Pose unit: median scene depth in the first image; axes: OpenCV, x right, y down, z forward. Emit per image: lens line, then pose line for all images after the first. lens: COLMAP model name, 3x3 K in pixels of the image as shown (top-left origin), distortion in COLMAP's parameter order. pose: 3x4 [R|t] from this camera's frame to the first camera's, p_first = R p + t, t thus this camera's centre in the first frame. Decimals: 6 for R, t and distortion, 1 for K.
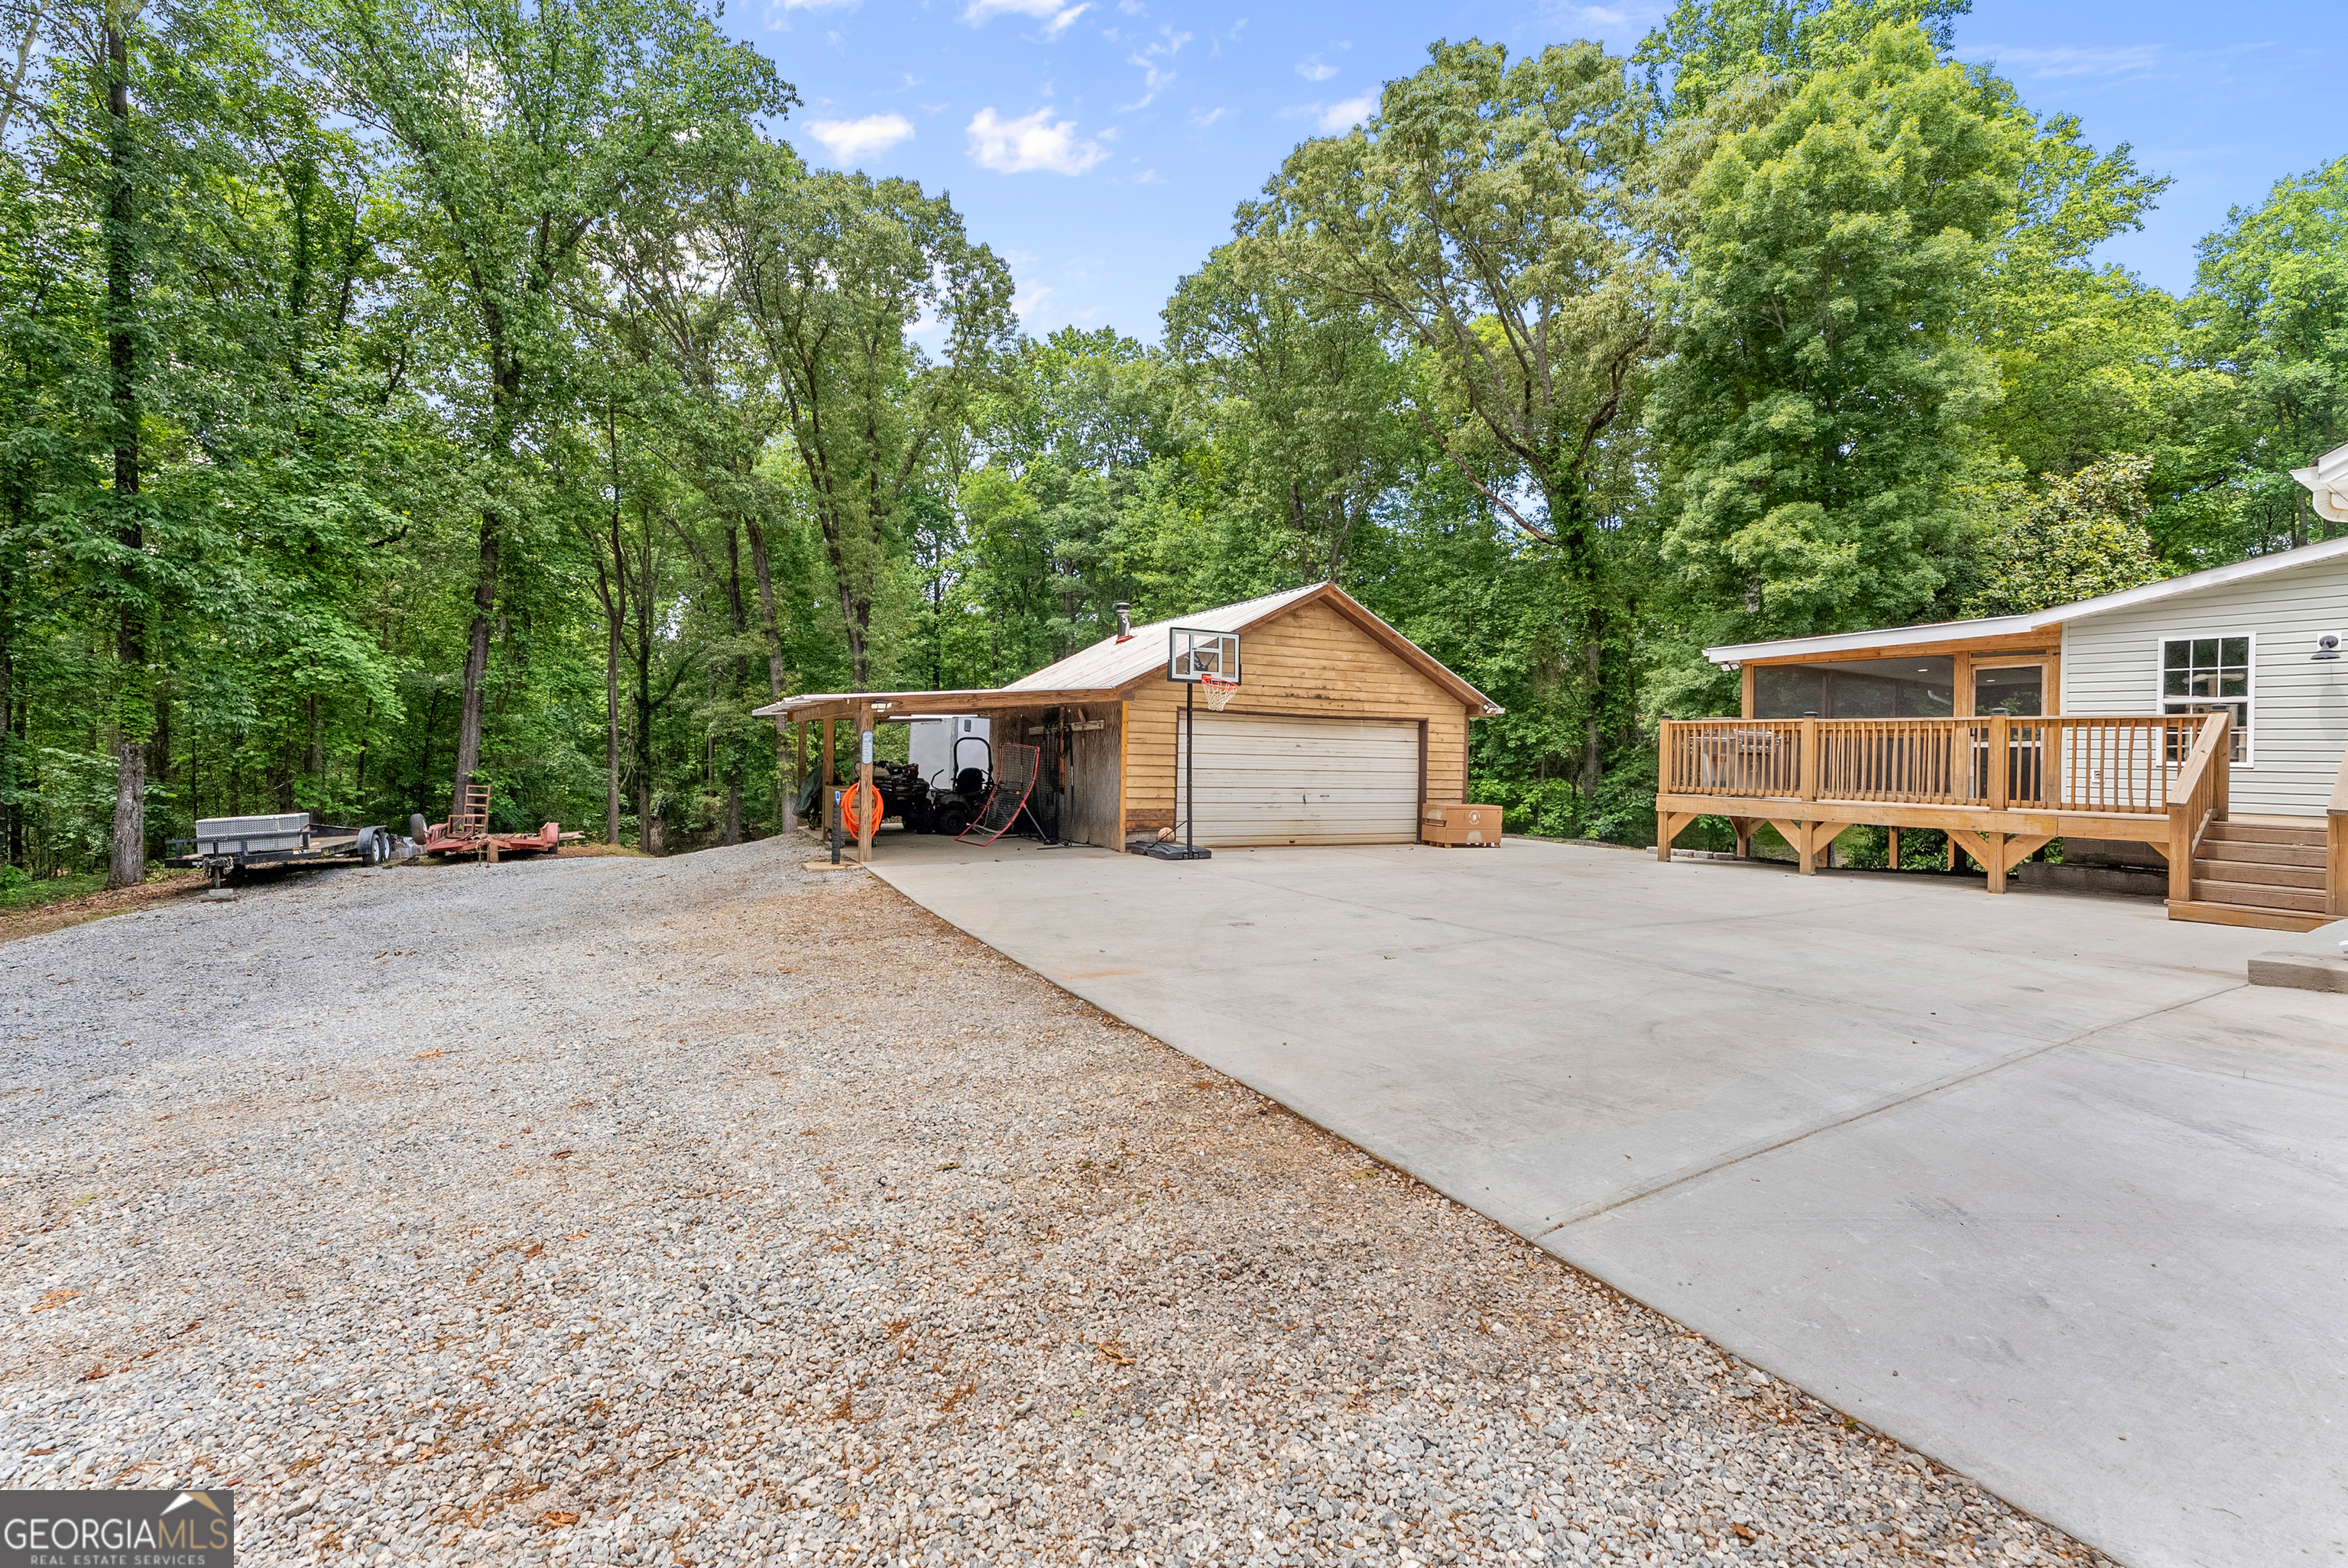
lens RADIAL K [[1007.4, 0, 1167.2], [0, 1007.4, 741.6], [0, 0, 1]] dist [-0.001358, 0.000117]
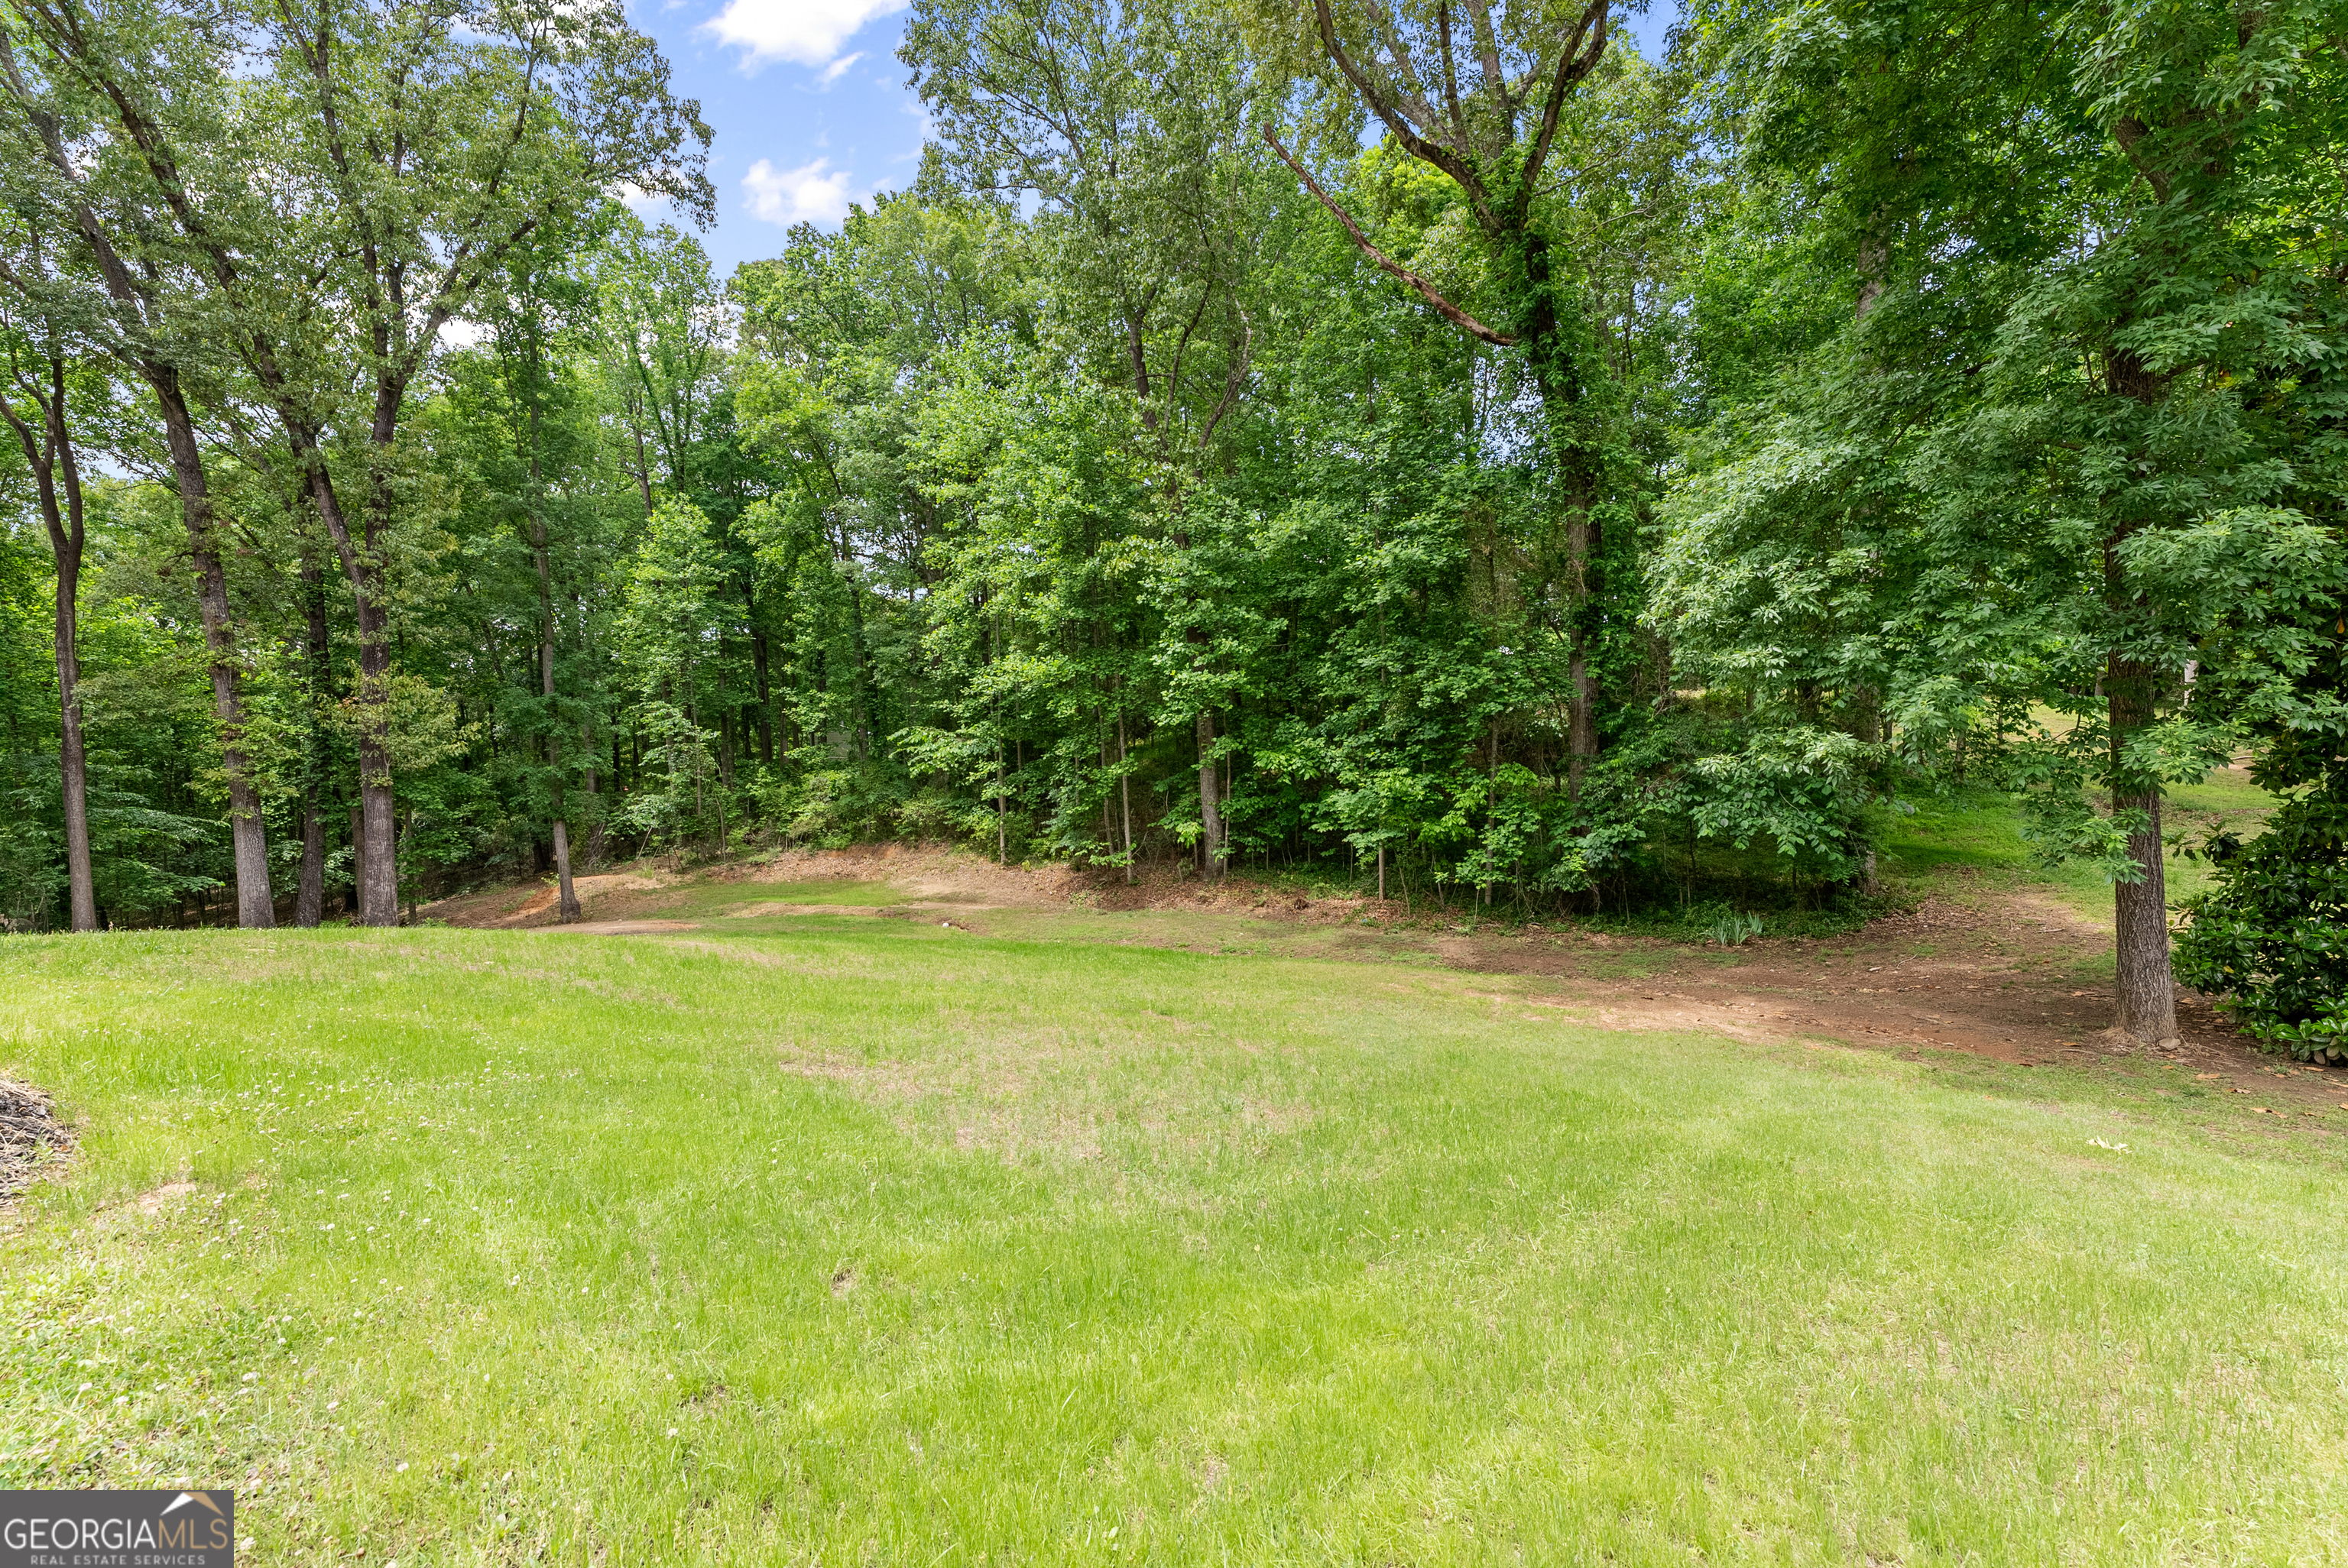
lens RADIAL K [[973.9, 0, 1174.0], [0, 973.9, 784.0], [0, 0, 1]] dist [-0.002374, -0.000374]
pose [[0.998421, -0.023362, -0.051078, 0.259576], [0.025308, 0.998966, 0.037779, 0.025967], [0.050142, -0.039012, 0.997980, 0.516617]]
